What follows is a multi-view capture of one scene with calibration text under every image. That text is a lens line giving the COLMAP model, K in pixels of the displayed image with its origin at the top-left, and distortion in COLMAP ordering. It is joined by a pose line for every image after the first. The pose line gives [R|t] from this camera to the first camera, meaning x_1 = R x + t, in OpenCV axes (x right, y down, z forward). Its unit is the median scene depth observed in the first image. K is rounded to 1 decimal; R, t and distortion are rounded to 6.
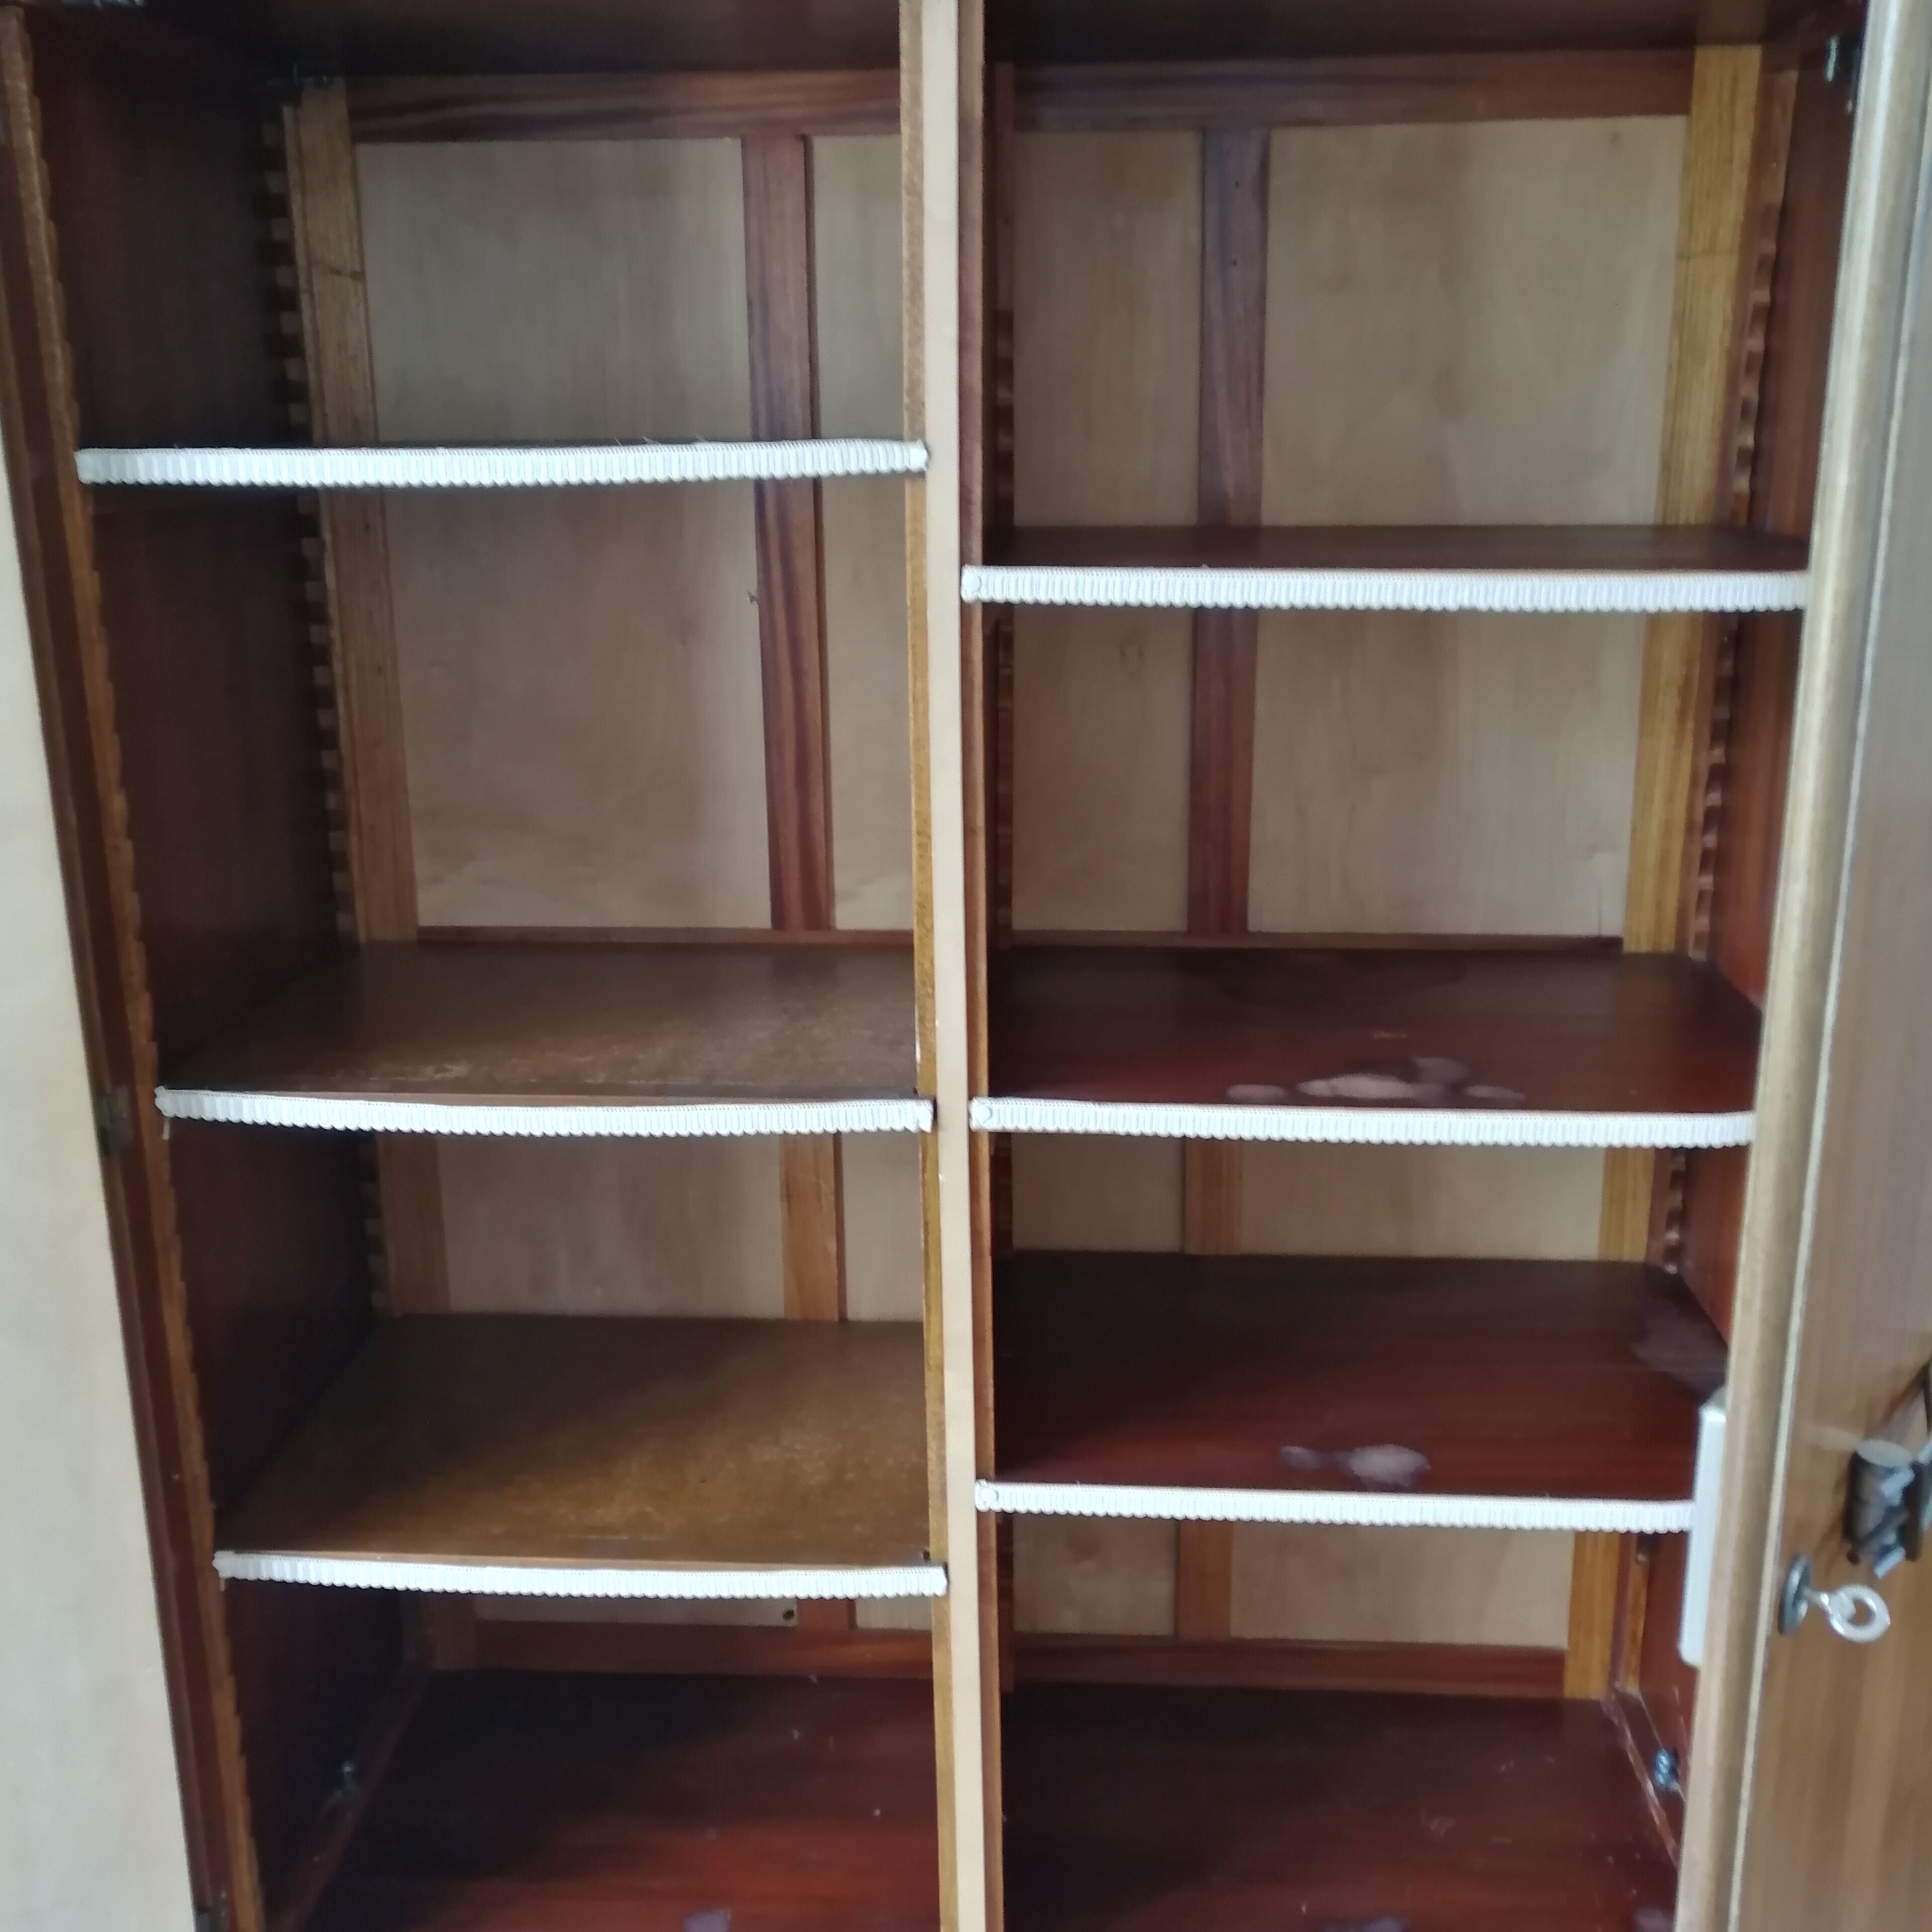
lens RADIAL K [[2016.0, 0, 975.3], [0, 2016.0, 928.9], [0, 0, 1]] dist [-0.004257, 0.026749]
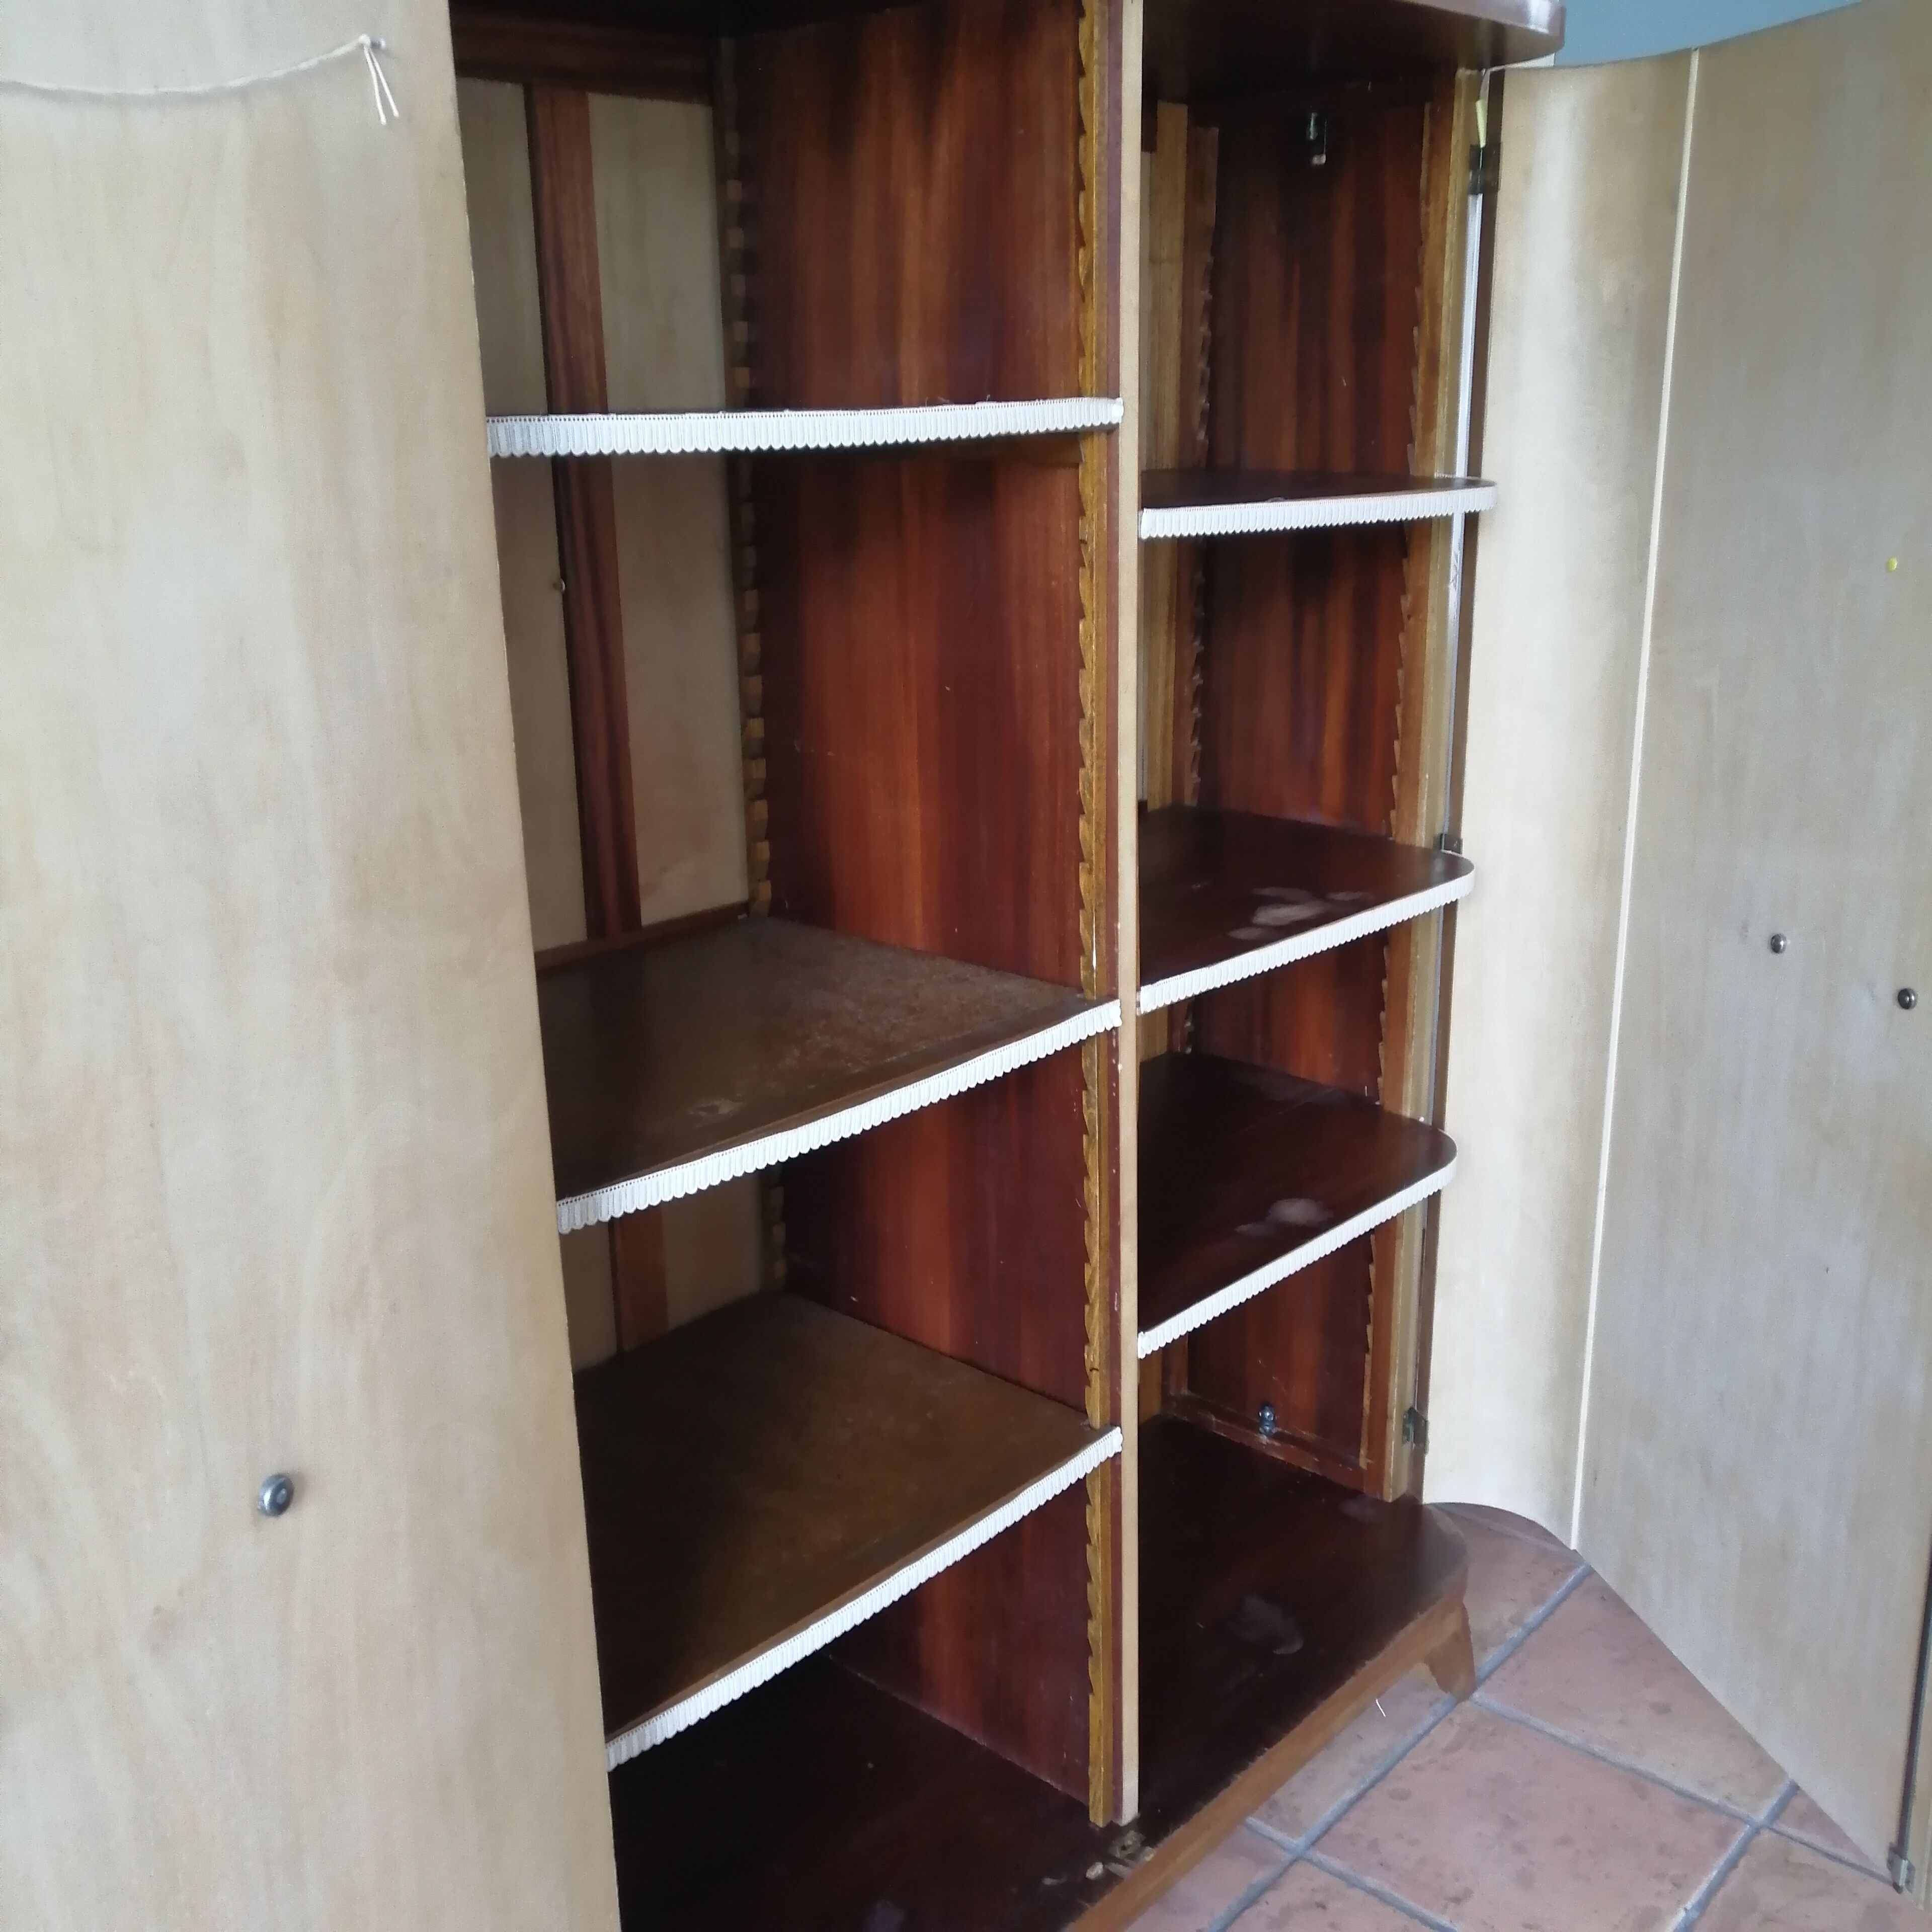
lens RADIAL K [[2016.0, 0, 975.3], [0, 2016.0, 928.9], [0, 0, 1]] dist [-0.004257, 0.026749]
pose [[0.632100, -0.204147, 0.747512, -0.747290], [0.208229, 0.973939, 0.089905, -0.056519], [-0.746385, 0.098824, 0.658136, 0.277221]]
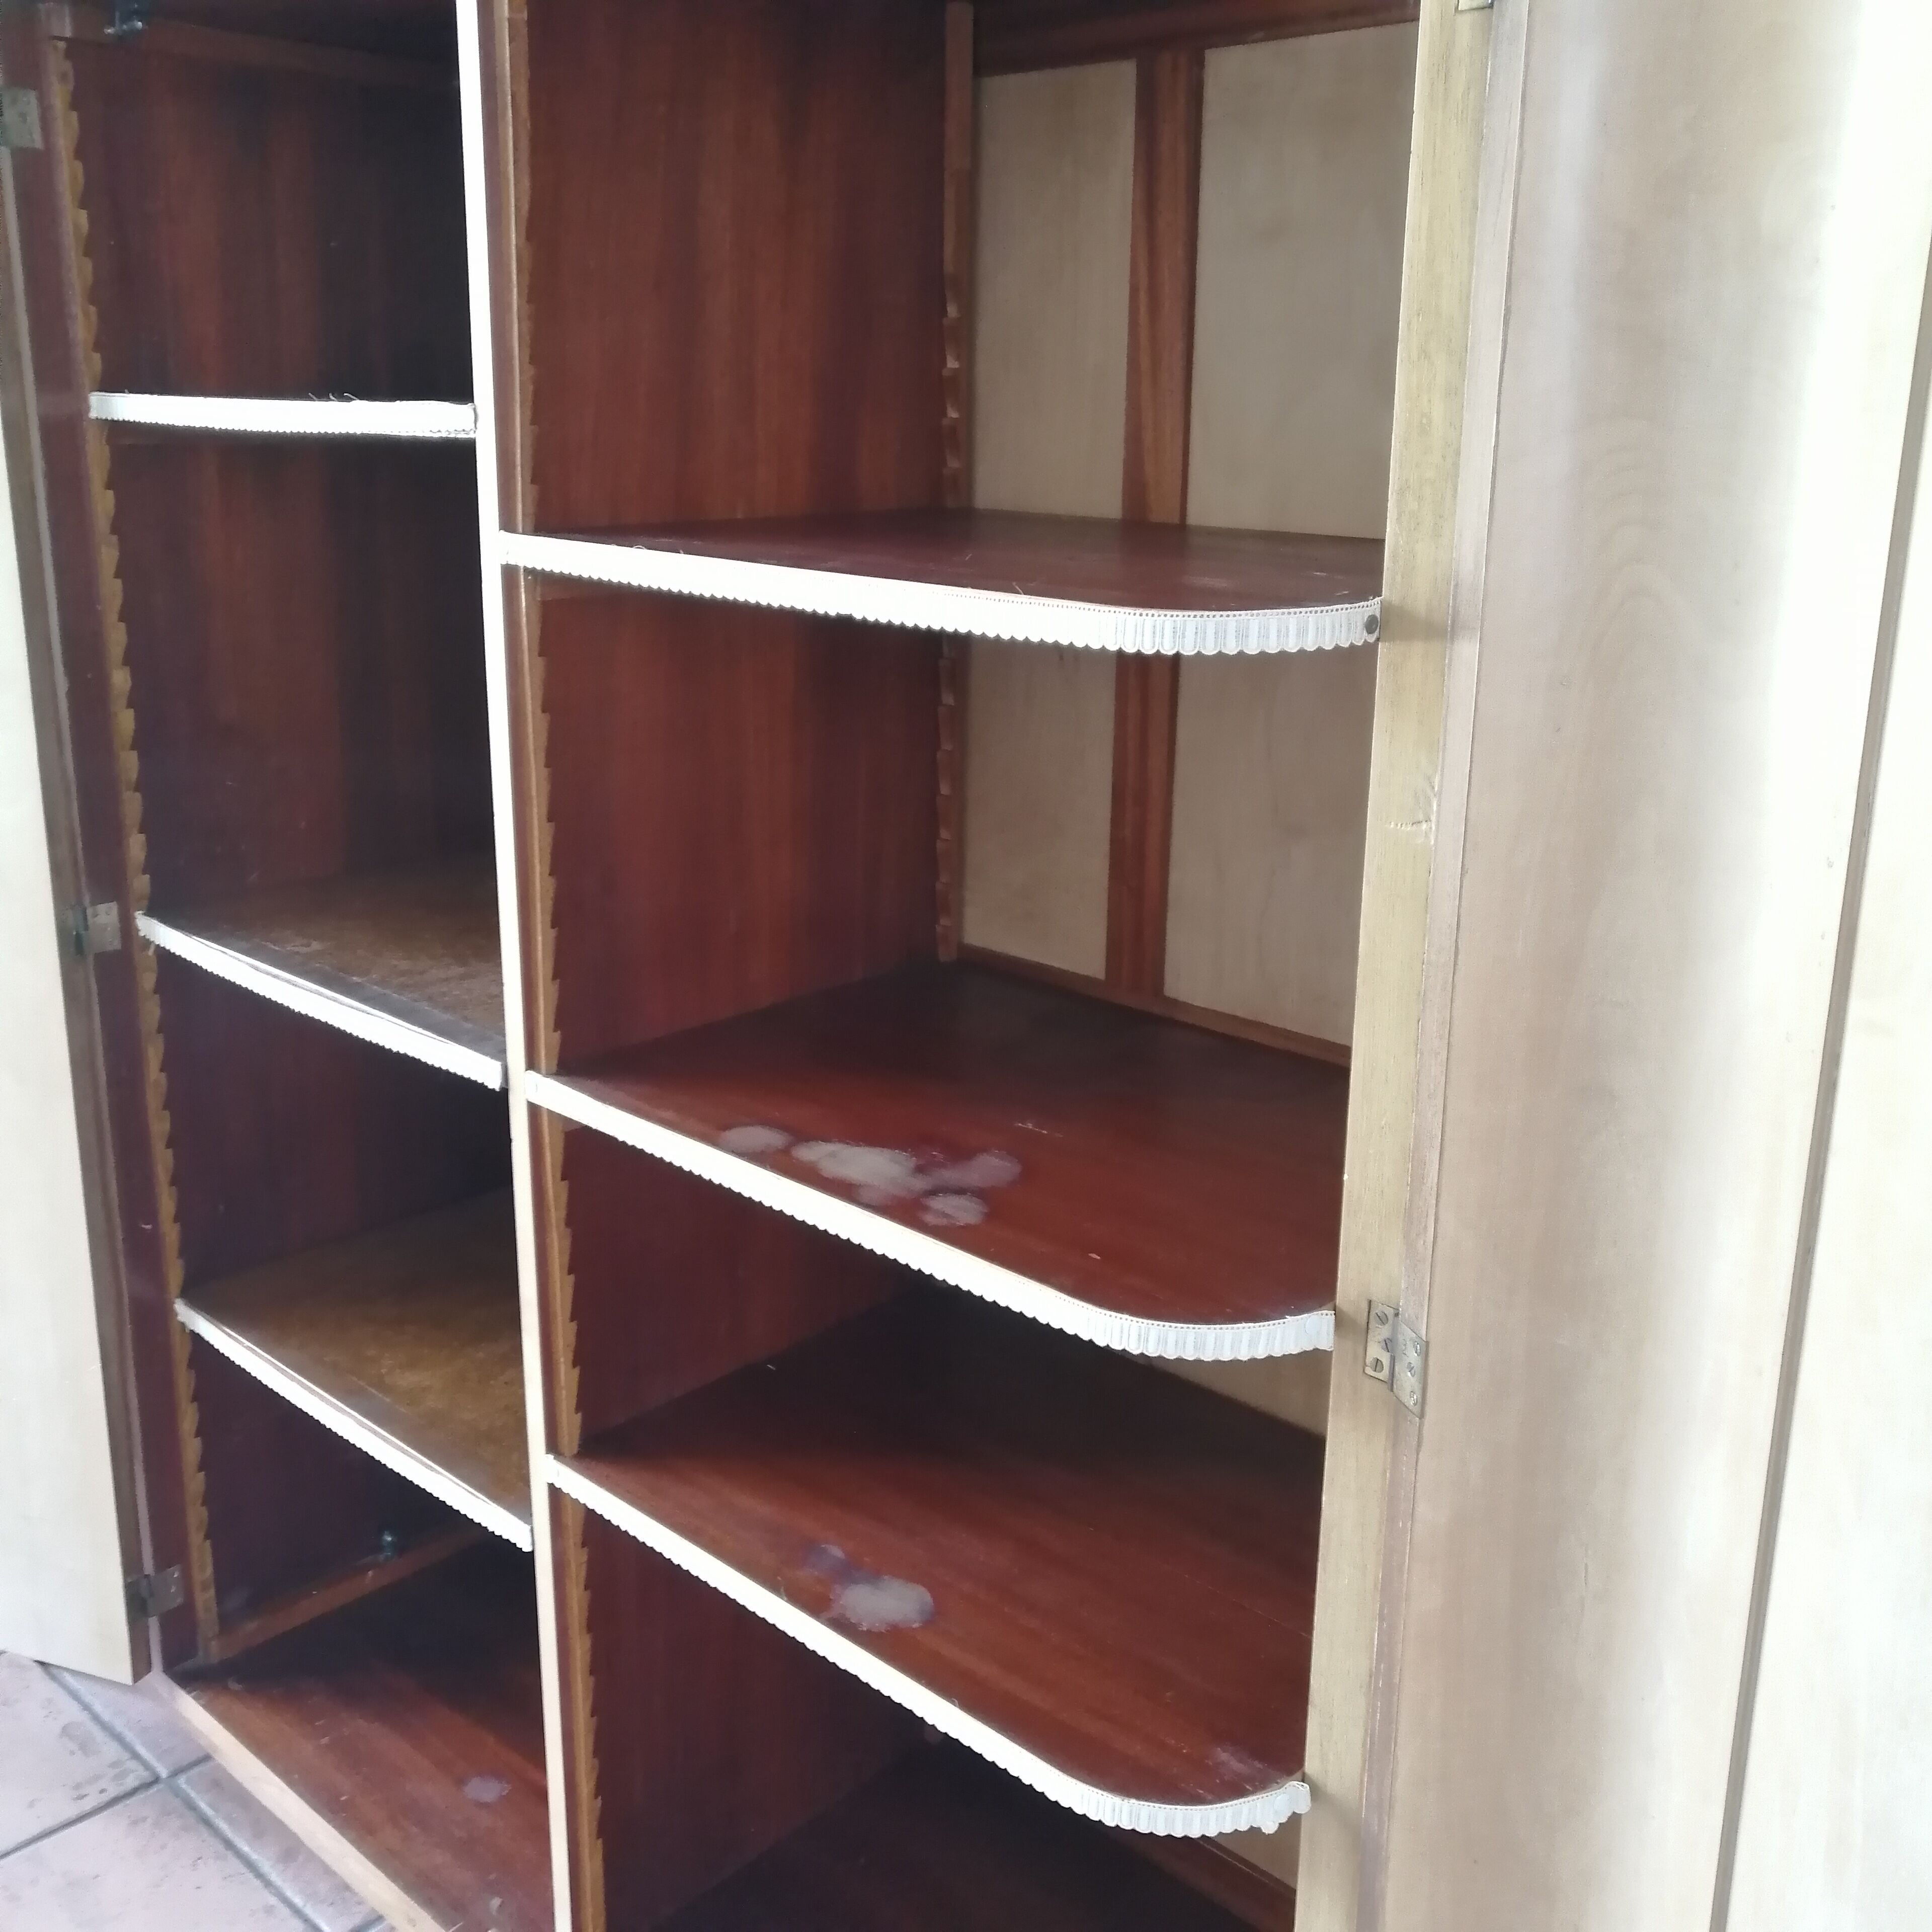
lens RADIAL K [[2016.0, 0, 975.3], [0, 2016.0, 928.9], [0, 0, 1]] dist [-0.004257, 0.026749]
pose [[0.770133, 0.188029, -0.609542, 0.639386], [-0.181314, 0.980680, 0.073432, -0.081119], [0.611573, 0.053966, 0.789346, 0.292086]]
